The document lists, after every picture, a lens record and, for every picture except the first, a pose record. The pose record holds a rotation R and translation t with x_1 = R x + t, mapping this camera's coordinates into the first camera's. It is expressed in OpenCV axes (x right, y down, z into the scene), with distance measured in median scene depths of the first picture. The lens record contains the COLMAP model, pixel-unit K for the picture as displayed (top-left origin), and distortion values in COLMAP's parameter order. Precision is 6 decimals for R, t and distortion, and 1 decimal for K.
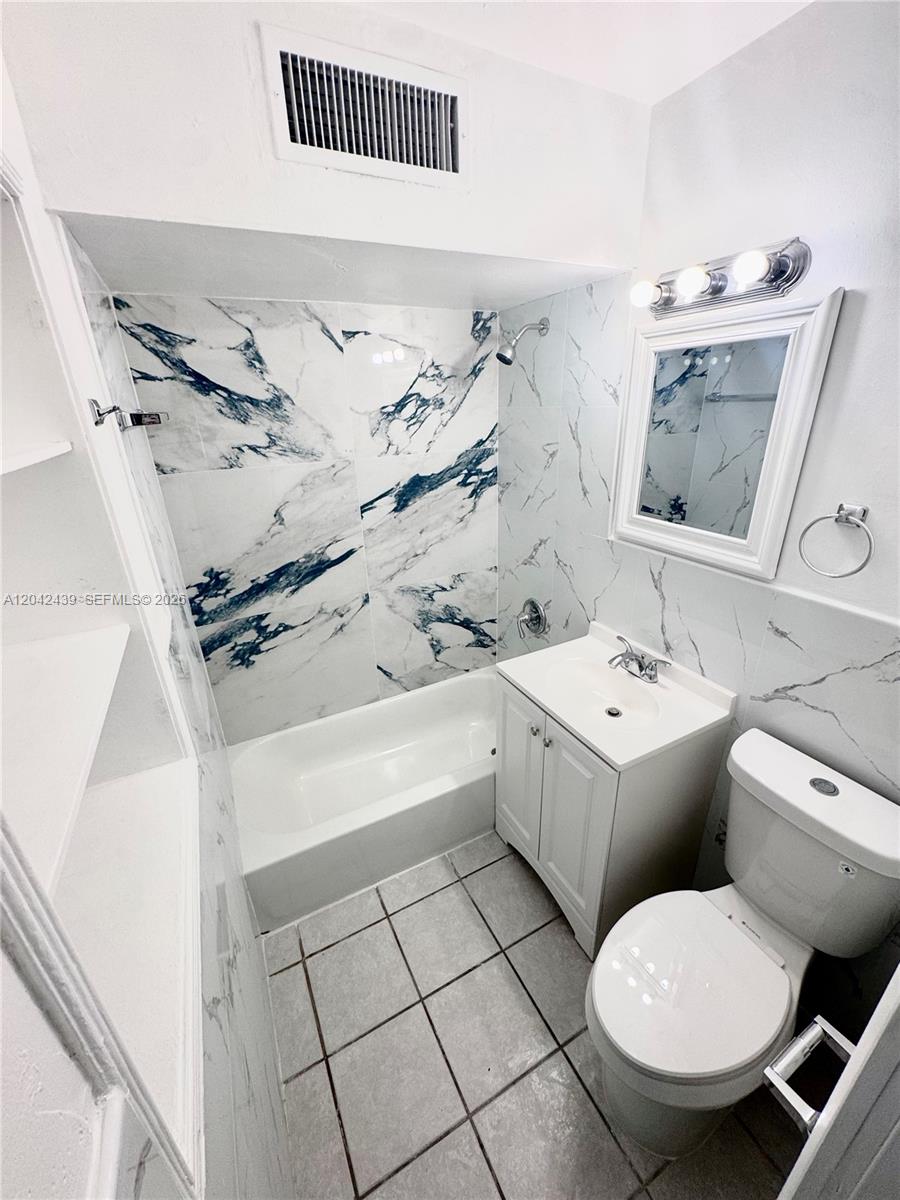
lens RADIAL K [[480.9, 0, 450.8], [0, 480.9, 600.2], [0, 0, 1]] dist [-0.001238, -0.000290]
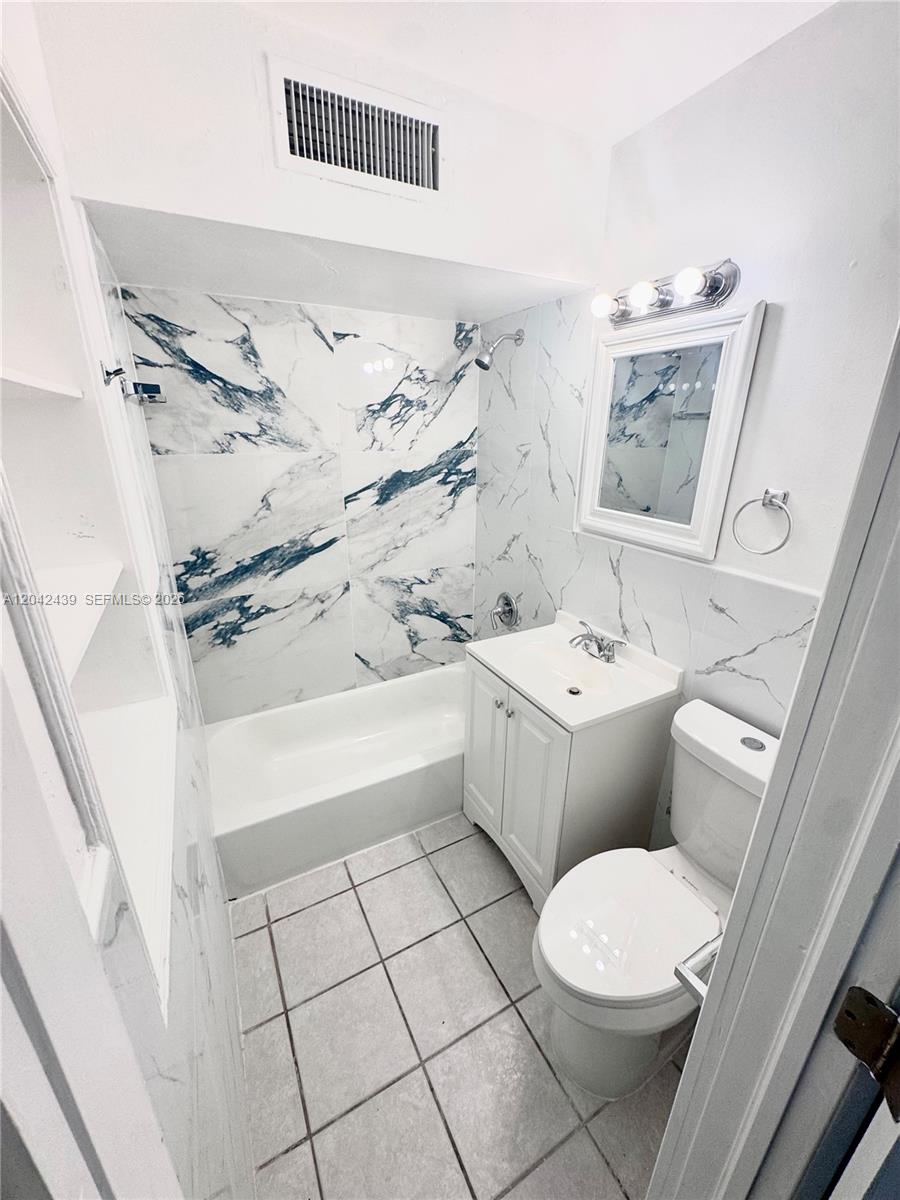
lens RADIAL K [[480.9, 0, 450.8], [0, 480.9, 600.1], [0, 0, 1]] dist [-0.001238, -0.000290]
pose [[0.999182, 0.031573, 0.025267, 0.034511], [-0.030404, 0.998507, -0.045377, 0.094293], [-0.026662, 0.044571, 0.998650, -0.068522]]
